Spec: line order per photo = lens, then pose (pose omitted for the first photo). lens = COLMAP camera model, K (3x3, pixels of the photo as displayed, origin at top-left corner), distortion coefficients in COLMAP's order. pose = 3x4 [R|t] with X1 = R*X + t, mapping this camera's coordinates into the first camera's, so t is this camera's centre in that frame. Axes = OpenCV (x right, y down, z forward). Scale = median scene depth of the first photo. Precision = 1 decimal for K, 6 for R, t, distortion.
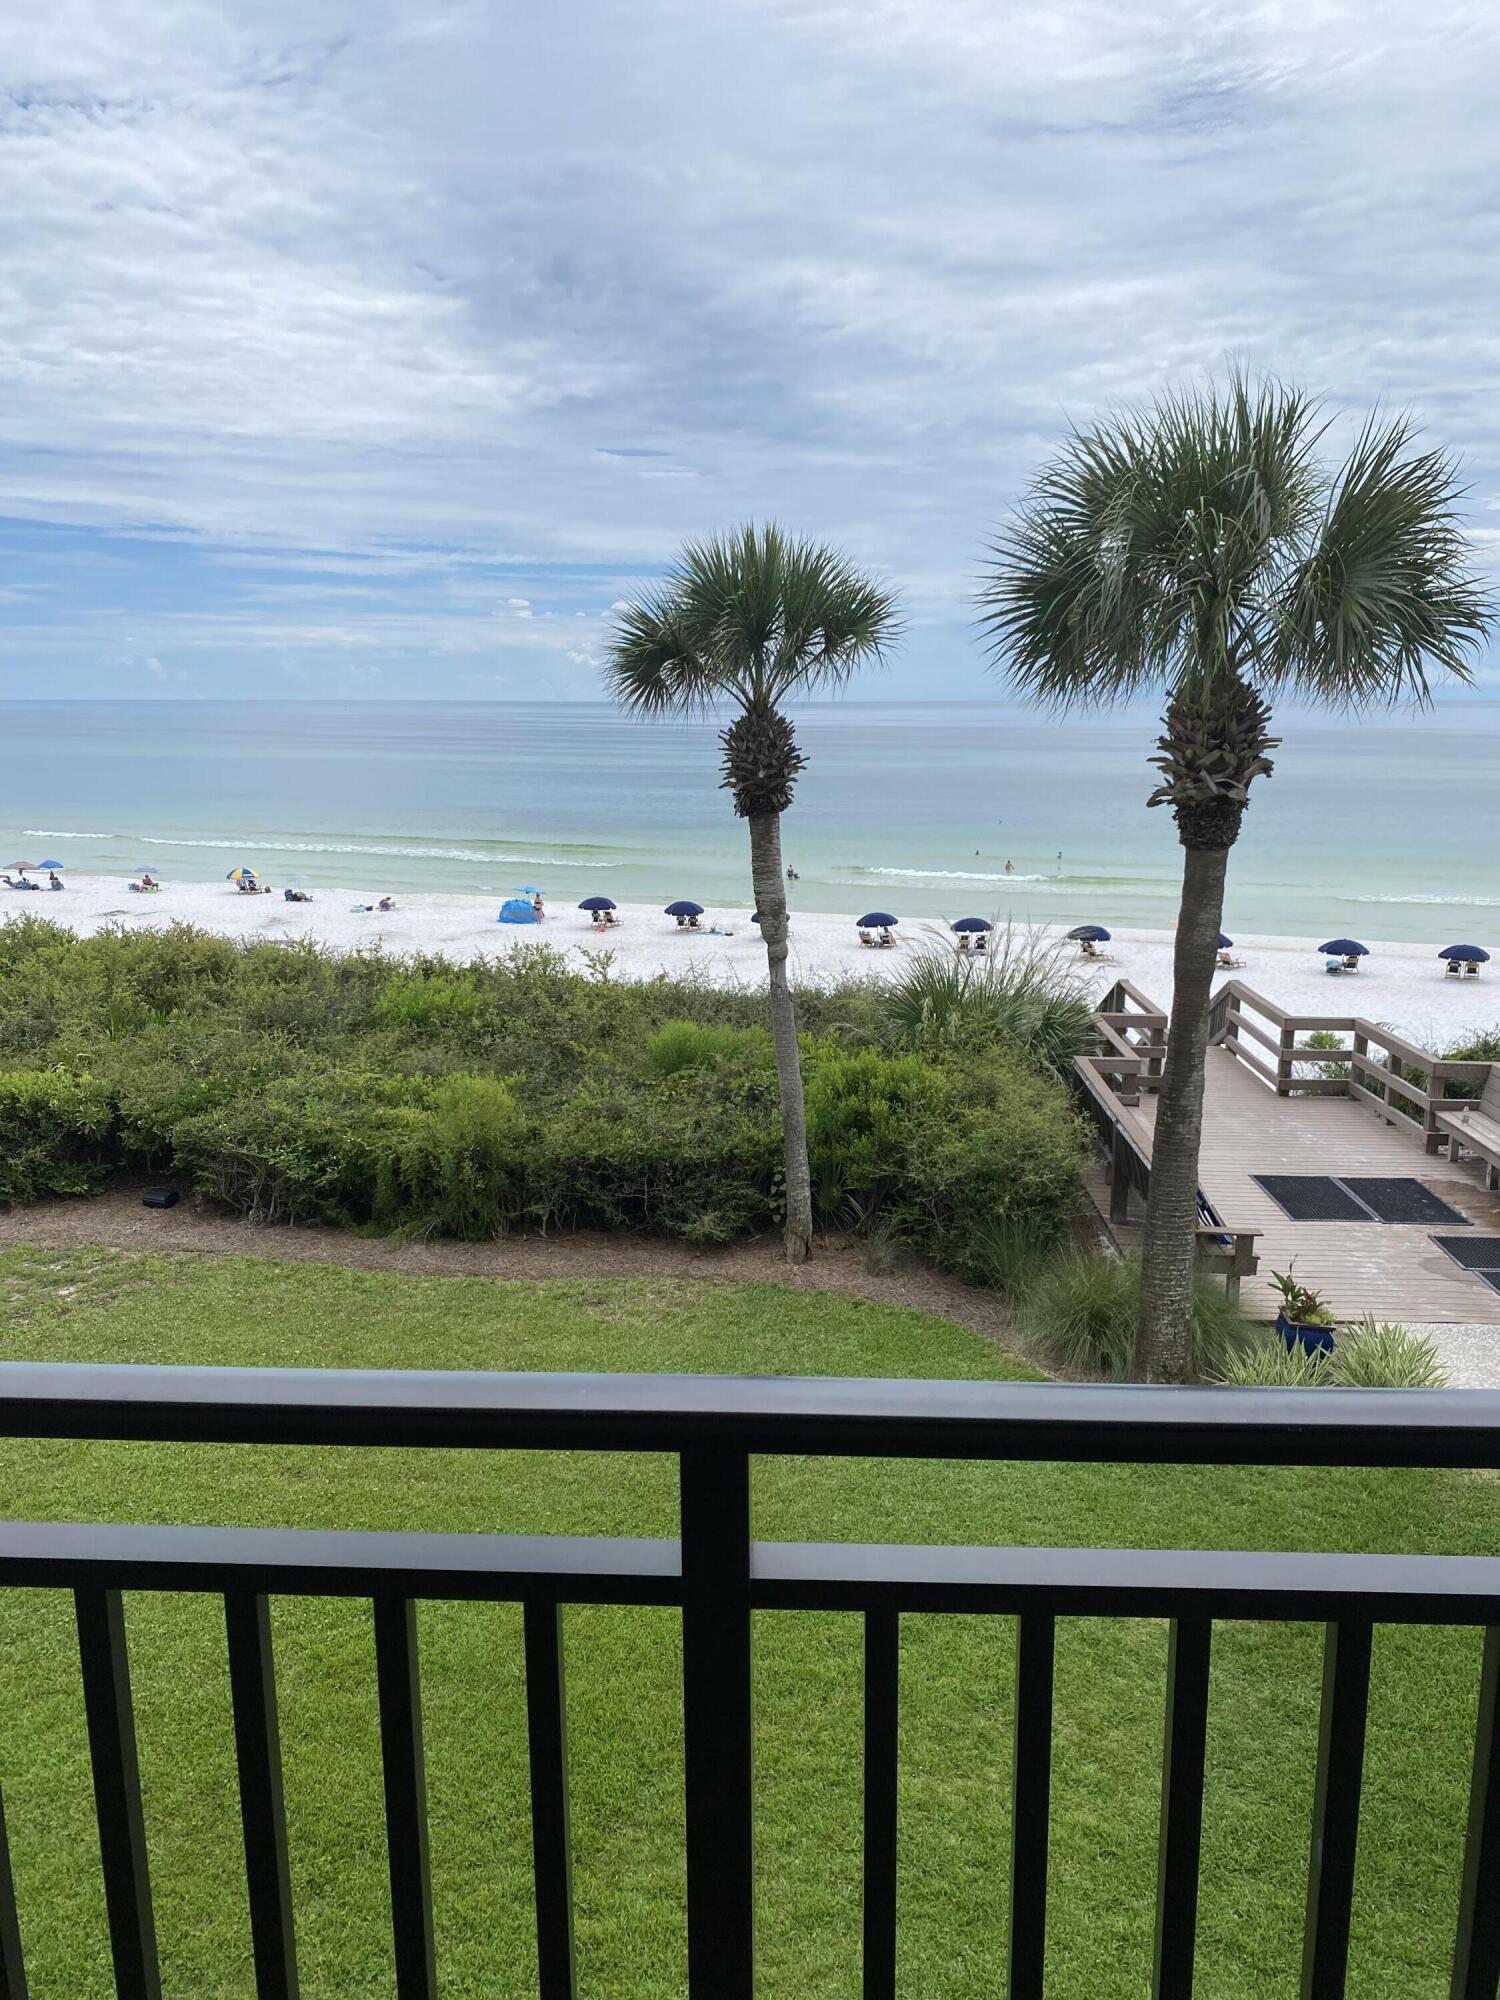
lens RADIAL K [[1528.0, 0, 750.0], [0, 1528.0, 1000.0], [0, 0, 1]] dist [-0.001006, -0.000273]
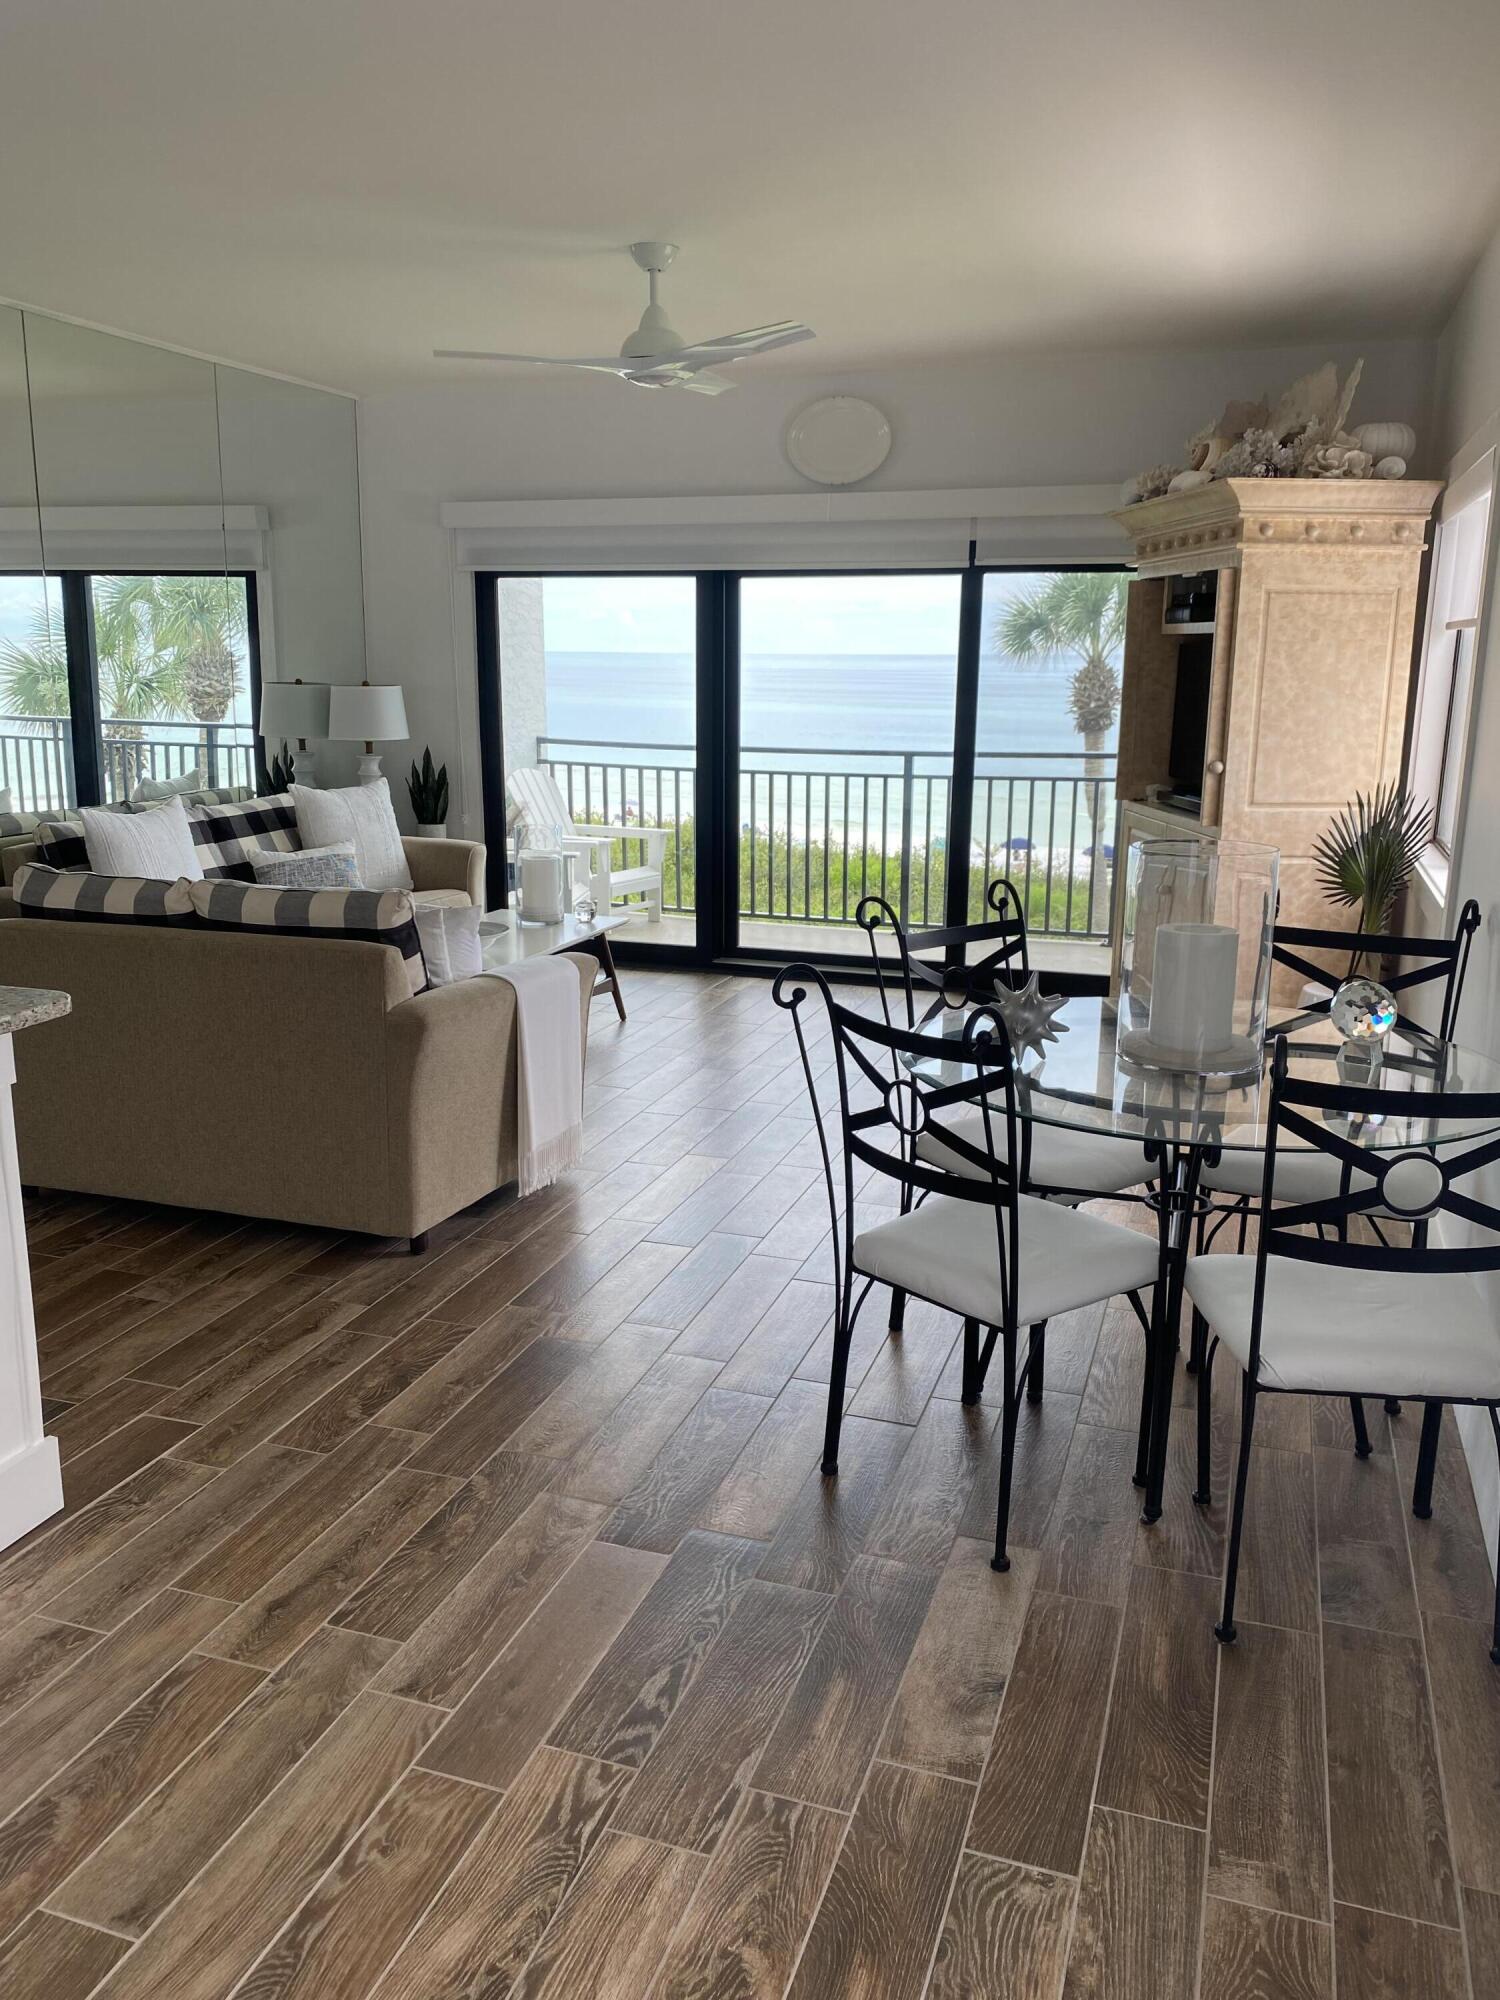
lens RADIAL K [[1528.0, 0, 750.0], [0, 1528.0, 1000.0], [0, 0, 1]] dist [-0.001006, -0.000273]
pose [[0.960365, 0.077166, -0.267853, 1.294199], [-0.068484, 0.996784, 0.041622, 1.191464], [0.270203, -0.021628, 0.962560, -6.301142]]
